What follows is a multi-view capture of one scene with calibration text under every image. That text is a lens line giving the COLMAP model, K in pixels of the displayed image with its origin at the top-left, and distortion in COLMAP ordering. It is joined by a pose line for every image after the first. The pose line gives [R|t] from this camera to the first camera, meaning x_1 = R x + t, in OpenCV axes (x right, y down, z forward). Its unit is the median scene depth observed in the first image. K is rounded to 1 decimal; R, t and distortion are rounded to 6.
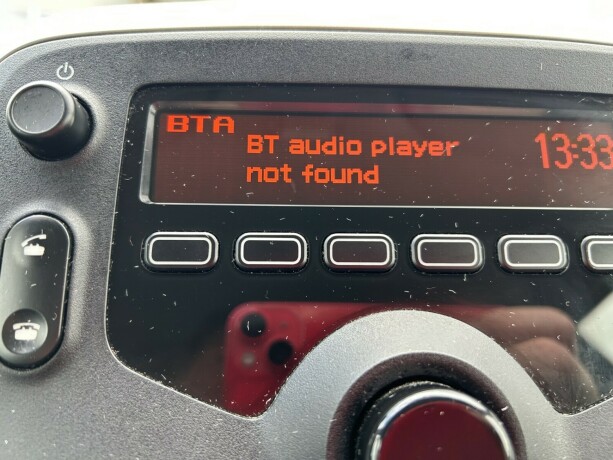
lens RADIAL K [[470.3, 0, 306.1], [0, 470.3, 231.1], [0, 0, 1]] dist [0.042880, -0.040629]
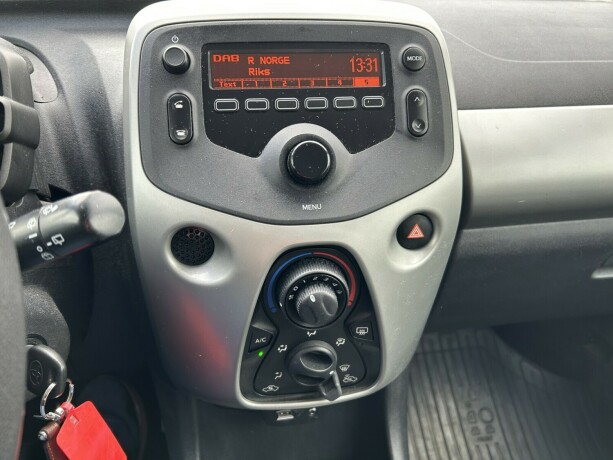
lens RADIAL K [[470.3, 0, 307.0], [0, 470.3, 227.8], [0, 0, 1]] dist [0.042880, -0.040629]
pose [[0.991144, -0.063860, 0.116431, -0.154653], [0.036486, 0.973993, 0.223623, 0.139645], [-0.127683, -0.217395, 0.967697, -2.027700]]
